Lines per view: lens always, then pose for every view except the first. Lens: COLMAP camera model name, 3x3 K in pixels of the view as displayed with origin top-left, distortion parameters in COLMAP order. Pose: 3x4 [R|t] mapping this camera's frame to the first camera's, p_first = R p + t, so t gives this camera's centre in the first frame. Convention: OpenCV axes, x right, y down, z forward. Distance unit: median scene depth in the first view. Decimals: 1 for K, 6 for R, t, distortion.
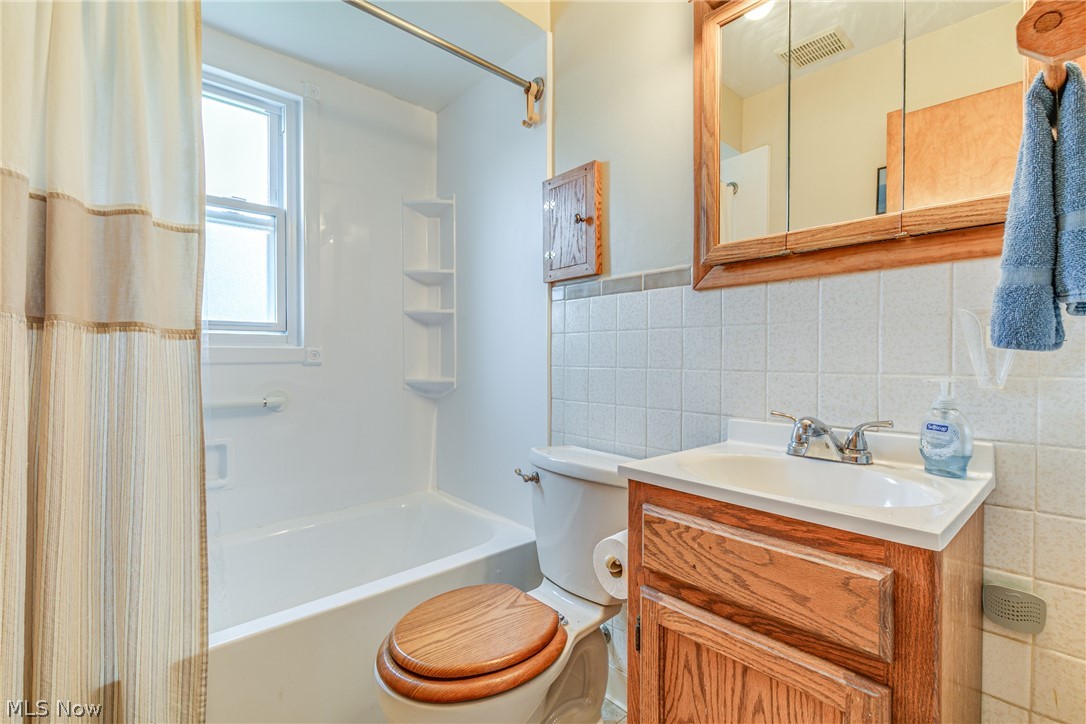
lens RADIAL K [[489.5, 0, 548.4], [0, 489.5, 361.5], [0, 0, 1]] dist [0.005756, -0.000996]
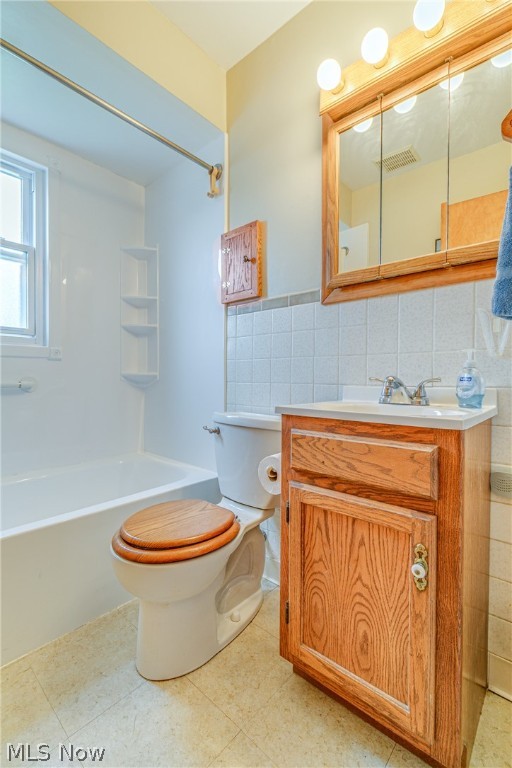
lens RADIAL K [[346.2, 0, 253.3], [0, 346.2, 380.4], [0, 0, 1]] dist [0.005756, -0.000996]
pose [[0.994691, 0.002952, 0.102860, -0.029752], [-0.003021, 0.999995, 0.000512, 0.096373], [-0.102858, -0.000820, 0.994696, -0.063984]]
